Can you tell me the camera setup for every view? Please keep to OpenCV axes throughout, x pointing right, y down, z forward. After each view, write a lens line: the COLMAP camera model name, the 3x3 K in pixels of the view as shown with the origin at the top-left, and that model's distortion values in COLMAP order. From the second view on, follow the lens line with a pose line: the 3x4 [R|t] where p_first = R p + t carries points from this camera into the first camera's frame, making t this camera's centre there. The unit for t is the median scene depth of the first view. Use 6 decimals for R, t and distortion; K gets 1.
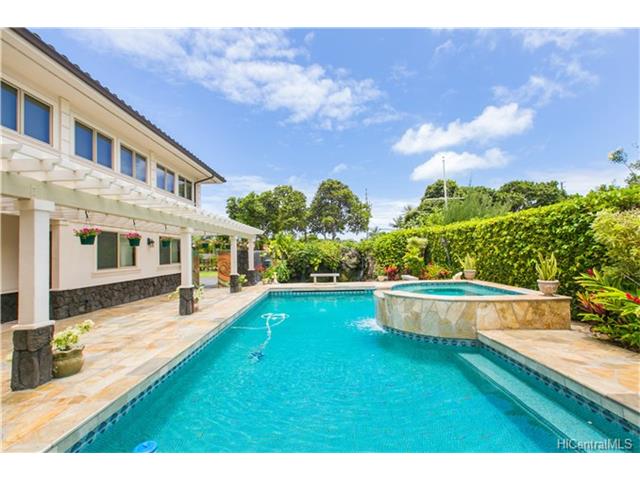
lens RADIAL K [[288.2, 0, 319.2], [0, 288.2, 244.5], [0, 0, 1]] dist [0.028774, 0.000383]
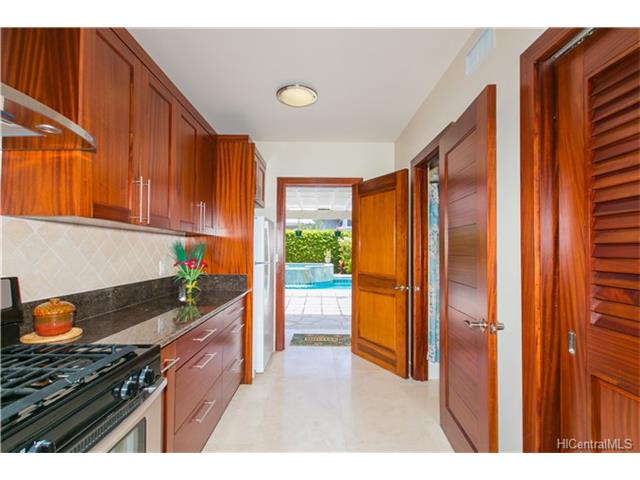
lens RADIAL K [[288.2, 0, 319.2], [0, 288.2, 244.5], [0, 0, 1]] dist [0.028774, 0.000383]
pose [[-0.022312, 0.048310, 0.998583, -0.704876], [-0.034829, 0.998188, -0.049069, 0.044119], [-0.999144, -0.035874, -0.020589, 0.395192]]
